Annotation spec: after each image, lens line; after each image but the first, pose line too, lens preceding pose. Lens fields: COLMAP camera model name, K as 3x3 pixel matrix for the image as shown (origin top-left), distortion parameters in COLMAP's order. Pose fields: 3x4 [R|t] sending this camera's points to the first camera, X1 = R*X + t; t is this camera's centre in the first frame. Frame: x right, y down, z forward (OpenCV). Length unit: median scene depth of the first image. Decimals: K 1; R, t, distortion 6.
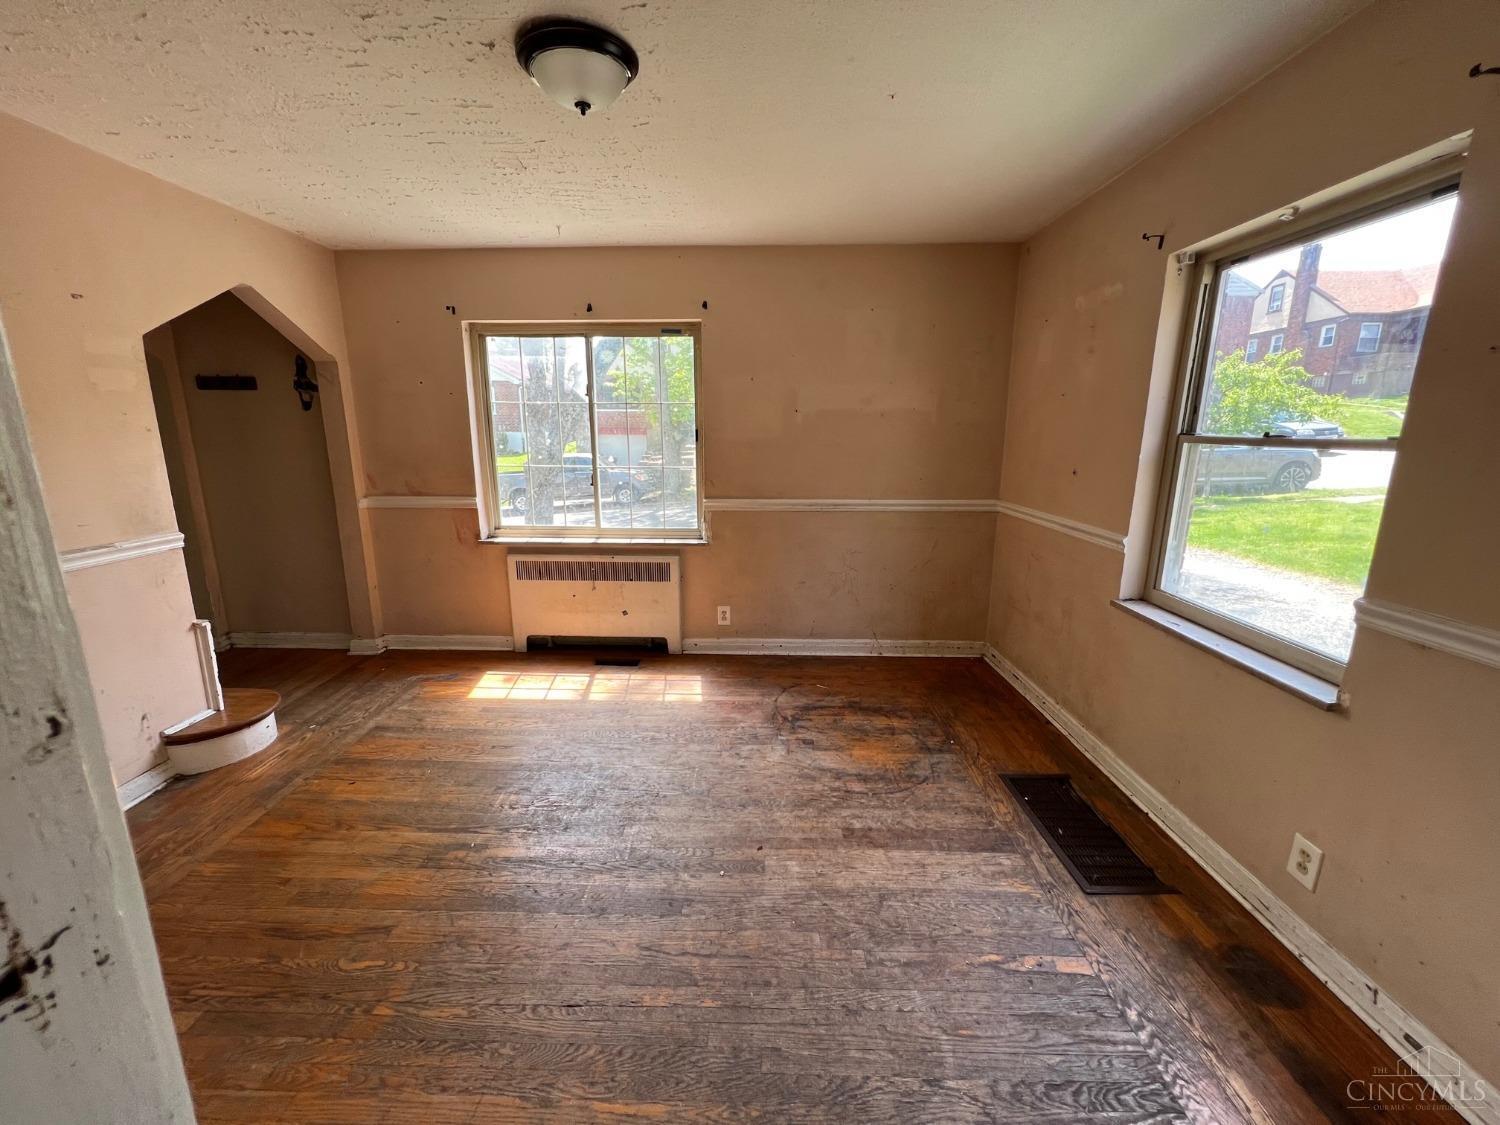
lens RADIAL K [[597.6, 0, 747.5], [0, 597.6, 557.8], [0, 0, 1]] dist [-0.000018, -0.000244]
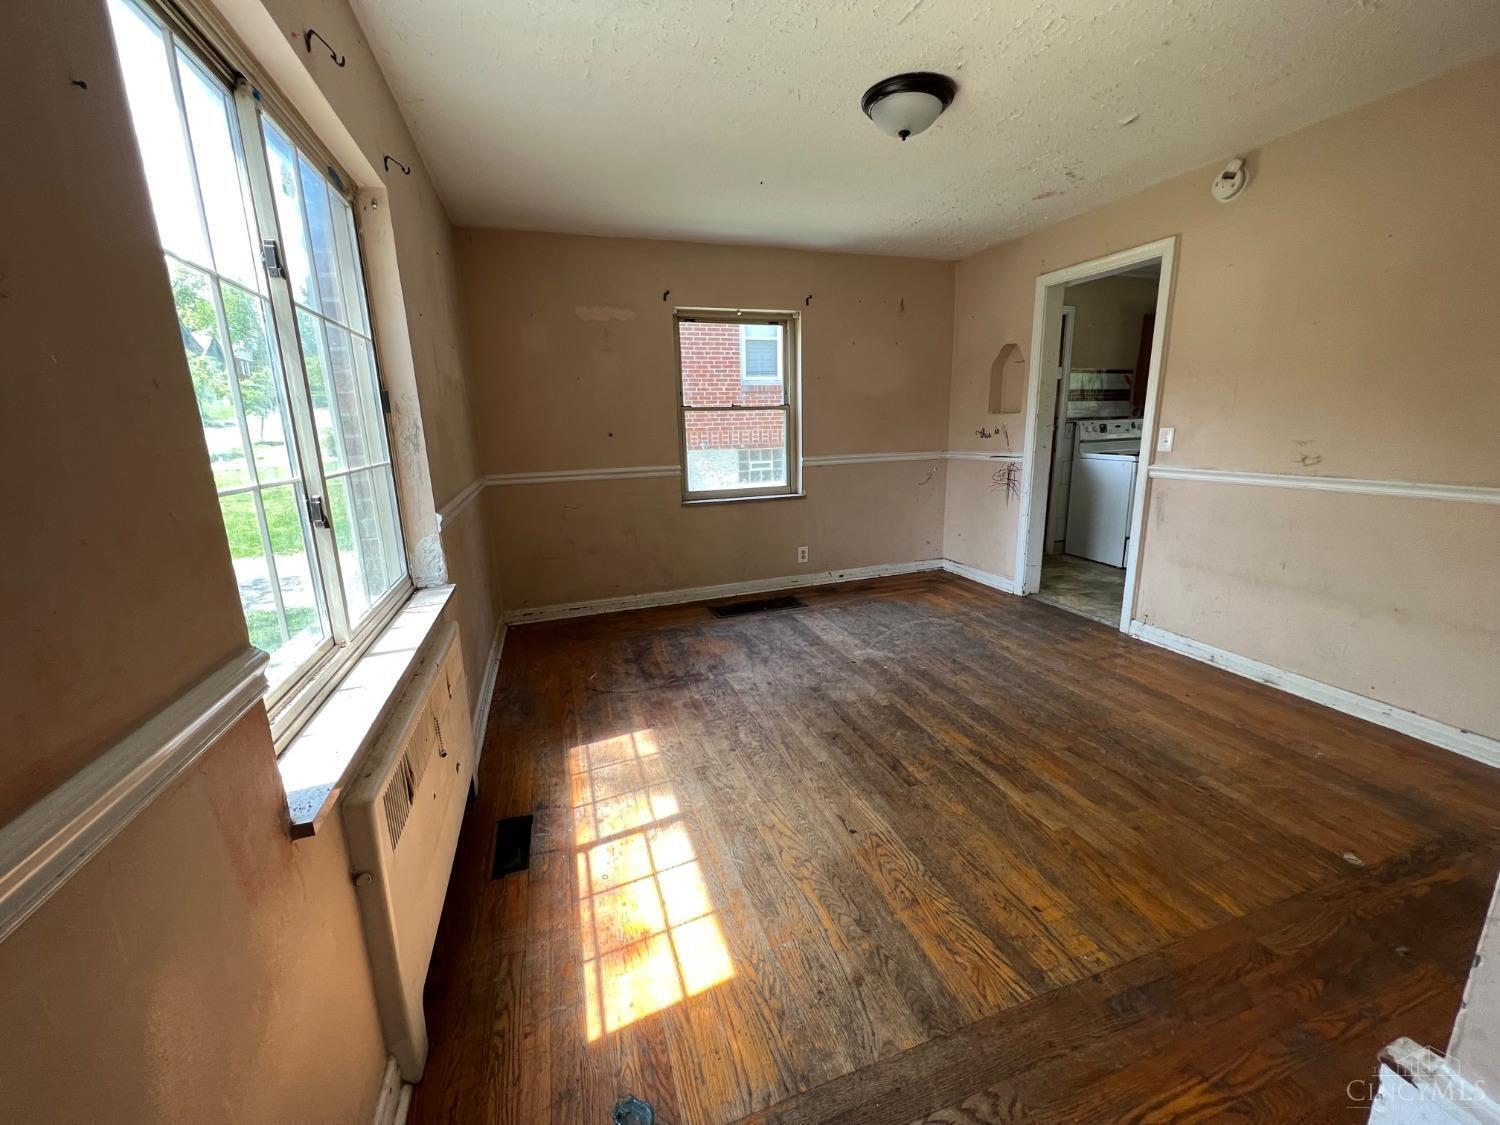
lens RADIAL K [[597.6, 0, 747.5], [0, 597.6, 557.8], [0, 0, 1]] dist [-0.000018, -0.000244]
pose [[-0.332912, -0.201359, 0.921208, -1.057266], [0.223336, 0.932300, 0.284494, -0.228800], [-0.916128, 0.300450, -0.265403, 1.319341]]
